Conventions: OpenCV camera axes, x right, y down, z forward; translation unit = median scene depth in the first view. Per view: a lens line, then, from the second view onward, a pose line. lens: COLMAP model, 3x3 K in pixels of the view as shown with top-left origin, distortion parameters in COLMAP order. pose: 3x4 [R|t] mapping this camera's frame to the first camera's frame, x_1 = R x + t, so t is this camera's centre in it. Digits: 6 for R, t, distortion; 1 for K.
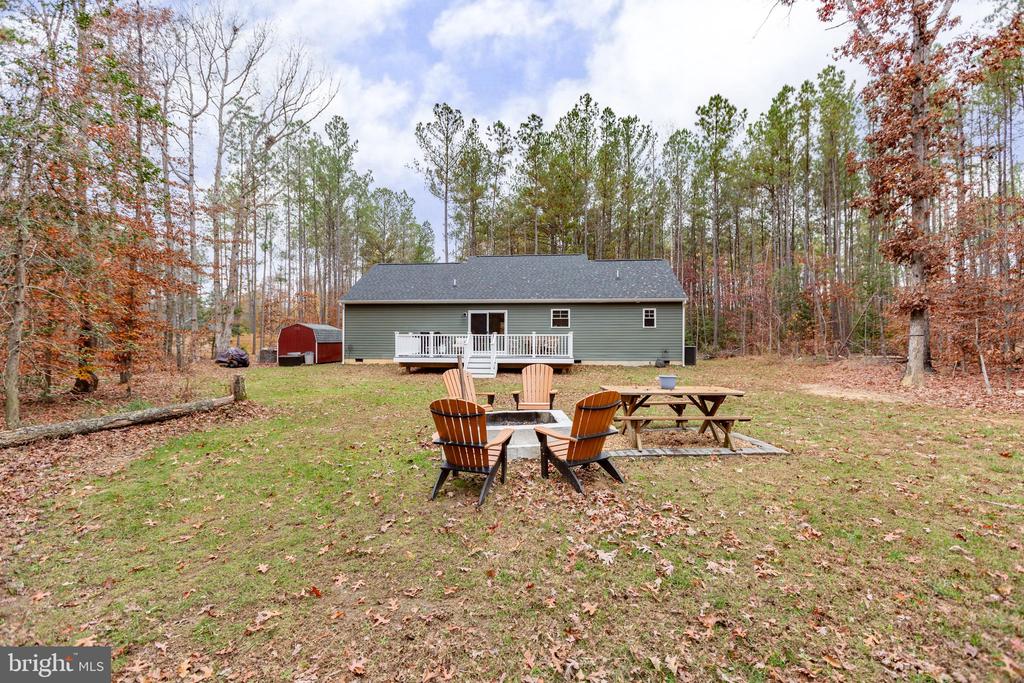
lens RADIAL K [[449.9, 0, 512.1], [0, 449.9, 336.7], [0, 0, 1]] dist [-0.001236, -0.000145]
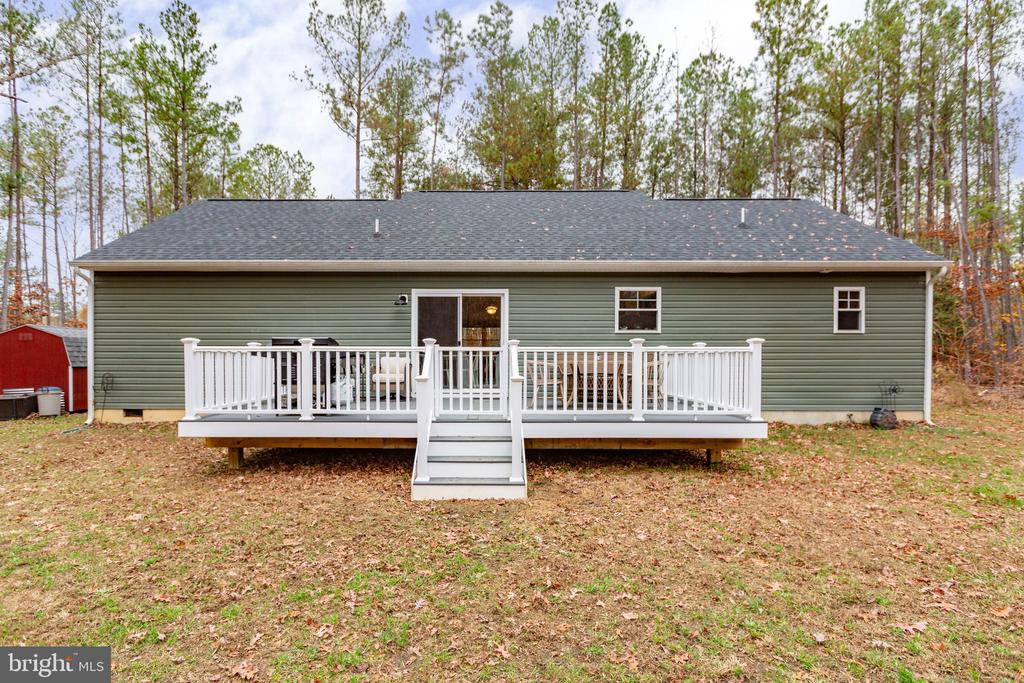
lens RADIAL K [[498.0, 0, 485.7], [0, 498.0, 356.8], [0, 0, 1]] dist [-0.001721, -0.000320]
pose [[0.994679, -0.000088, 0.103025, -0.075270], [-0.000334, 0.999992, 0.004074, 0.000604], [-0.103025, -0.004087, 0.994670, 0.531236]]
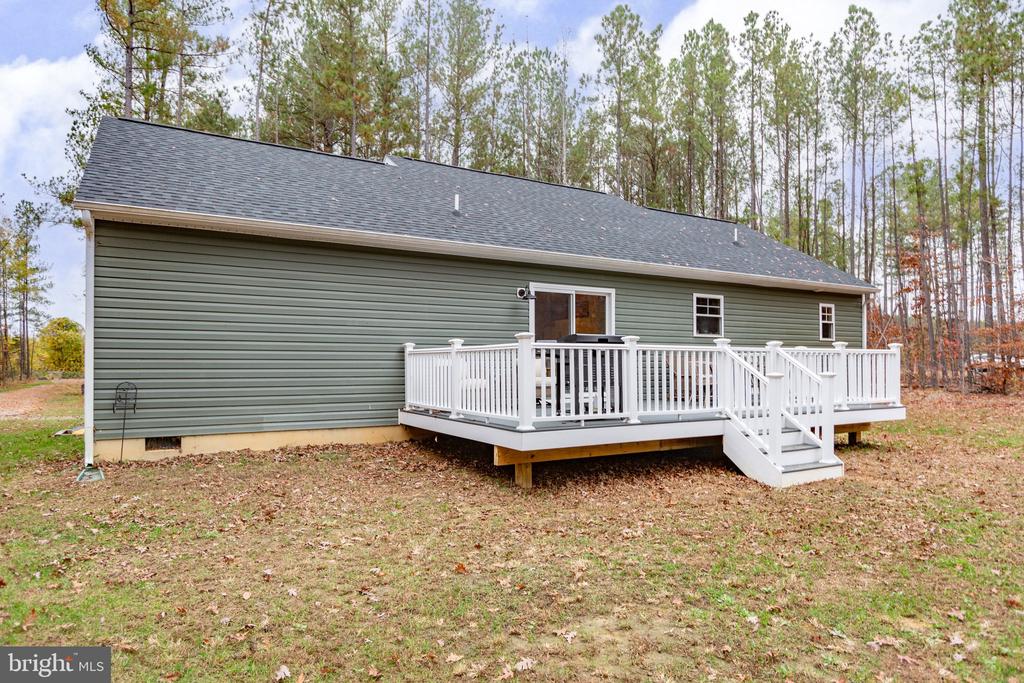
lens RADIAL K [[609.7, 0, 512.0], [0, 609.7, 341.5], [0, 0, 1]] dist [0.002587, -0.000300]
pose [[0.803877, 0.020448, 0.594443, -0.389656], [-0.002628, 0.999521, -0.030828, 0.004166], [-0.594789, 0.023220, 0.803546, 0.598289]]
